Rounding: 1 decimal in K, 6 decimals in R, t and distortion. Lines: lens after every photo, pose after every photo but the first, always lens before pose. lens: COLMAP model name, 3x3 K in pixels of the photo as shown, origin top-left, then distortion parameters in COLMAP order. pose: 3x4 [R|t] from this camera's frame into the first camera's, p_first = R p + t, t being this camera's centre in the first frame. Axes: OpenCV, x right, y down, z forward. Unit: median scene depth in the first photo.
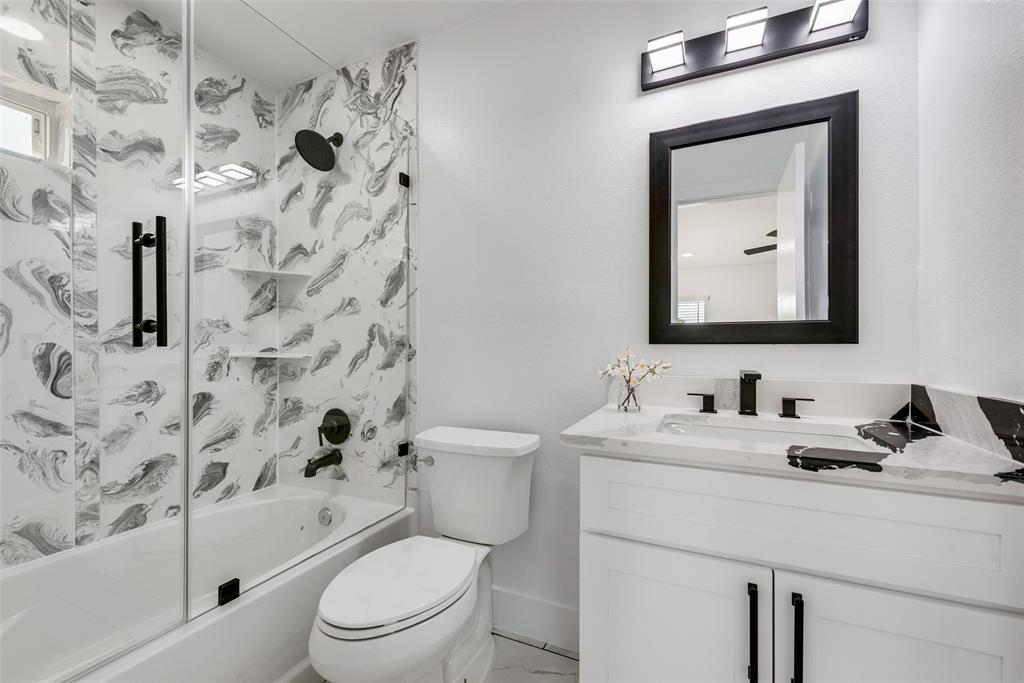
lens RADIAL K [[409.8, 0, 520.7], [0, 409.8, 343.8], [0, 0, 1]] dist [0.016609, -0.005347]
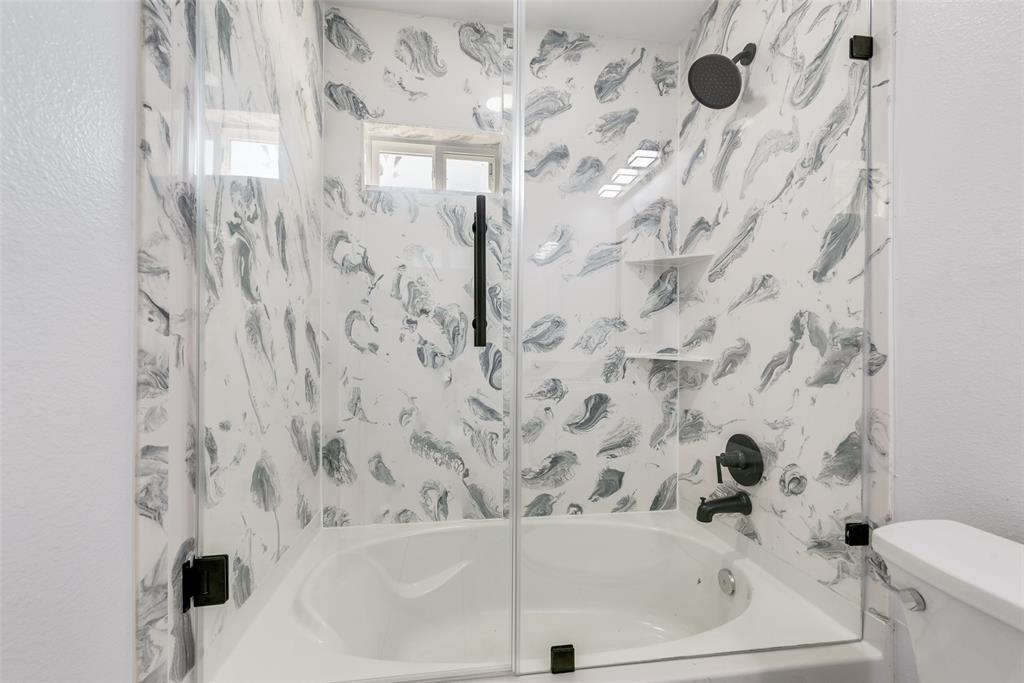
lens RADIAL K [[409.8, 0, 520.7], [0, 409.8, 343.8], [0, 0, 1]] dist [0.016609, -0.005347]
pose [[0.526313, 0.000997, -0.850290, -0.048345], [0.000174, 0.999999, 0.001280, -0.000323], [0.850291, -0.000822, 0.526313, 0.312078]]
